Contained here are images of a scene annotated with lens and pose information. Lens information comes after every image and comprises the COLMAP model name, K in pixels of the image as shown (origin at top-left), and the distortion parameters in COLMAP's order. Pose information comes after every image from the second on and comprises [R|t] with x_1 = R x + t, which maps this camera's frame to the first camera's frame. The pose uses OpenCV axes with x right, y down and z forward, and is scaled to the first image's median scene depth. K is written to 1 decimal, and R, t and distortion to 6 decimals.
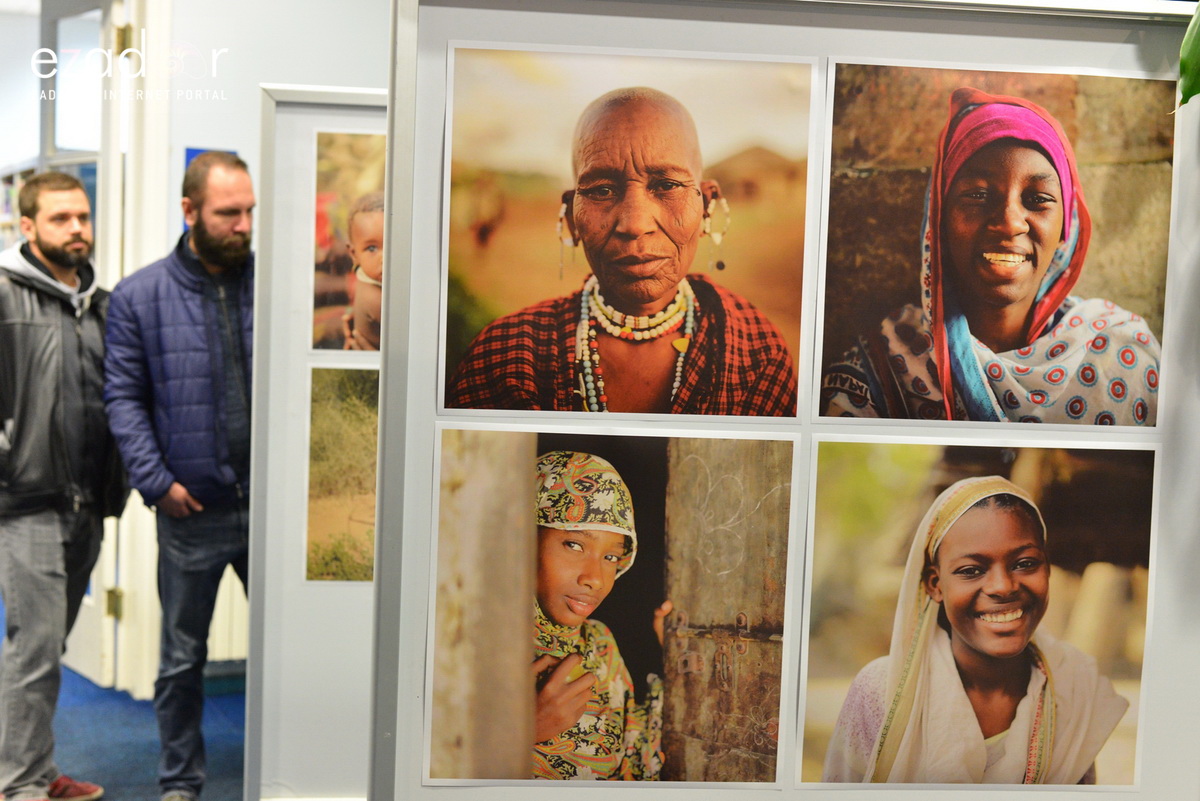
lens RADIAL K [[1720.7, 0, 594.9], [0, 1720.7, 404.8], [0, 0, 1]] dist [0.000509, 0.000000]
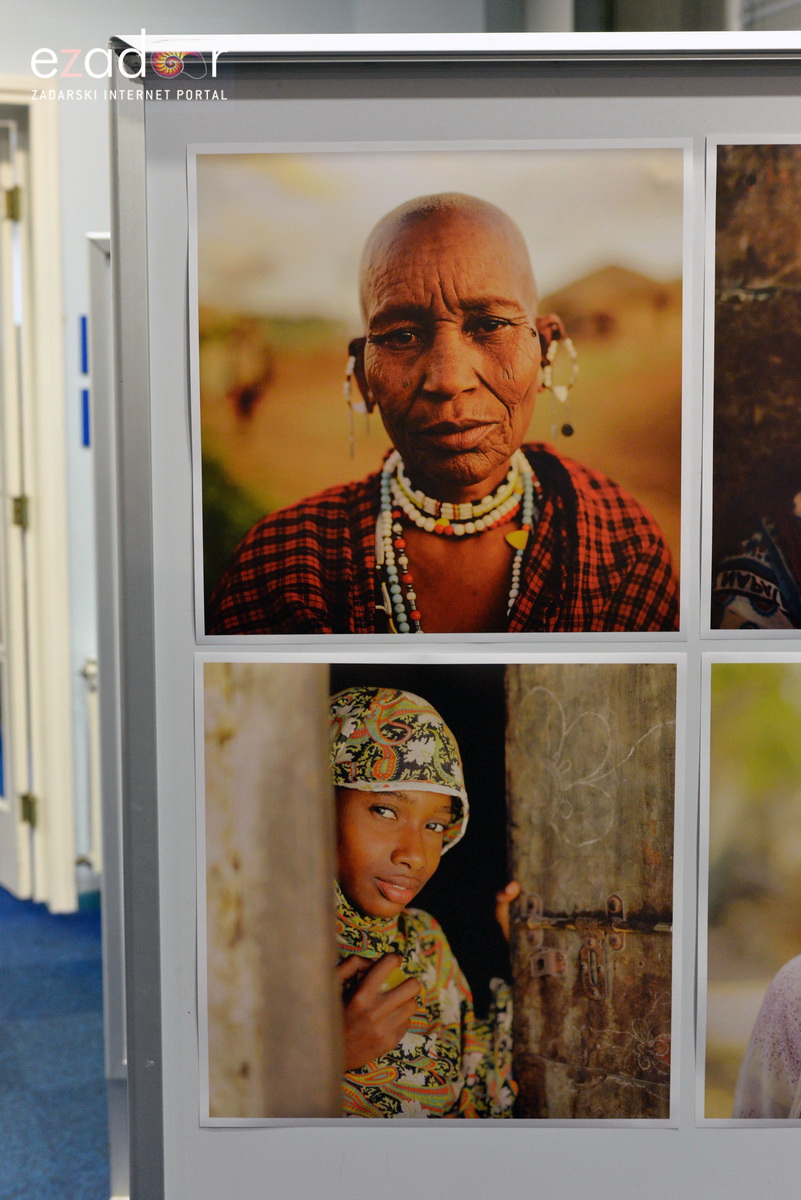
lens RADIAL K [[1720.7, 0, 407.9], [0, 1720.7, 602.0], [0, 0, 1]] dist [0.000509, 0.000000]
pose [[0.993210, -0.031685, -0.111937, 0.083580], [0.034254, 0.999190, 0.021103, -0.024737], [0.111178, -0.024794, 0.993491, 0.252296]]
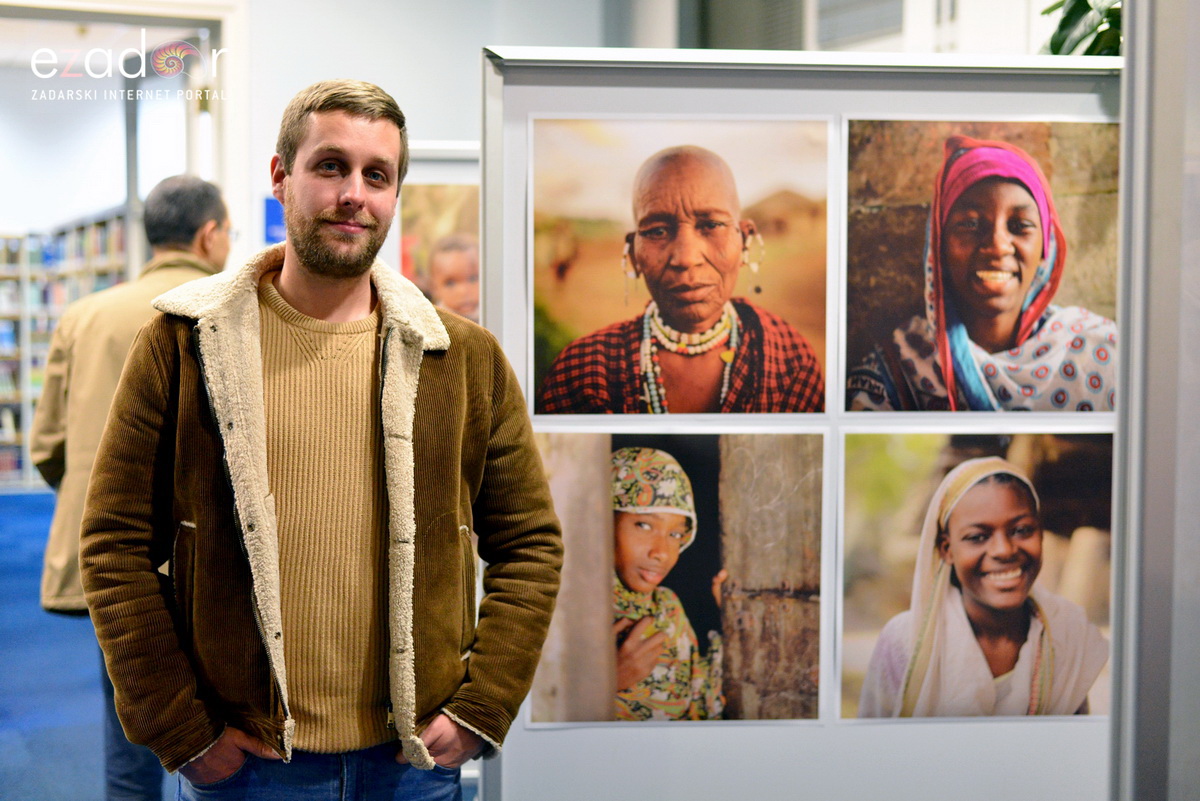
lens RADIAL K [[1720.7, 0, 600.5], [0, 1720.7, 401.7], [0, 0, 1]] dist [0.000509, 0.000000]
pose [[0.999184, -0.032473, -0.024007, -0.010819], [0.032089, 0.999354, -0.016204, 0.013291], [0.024518, 0.015420, 0.999580, -0.204330]]
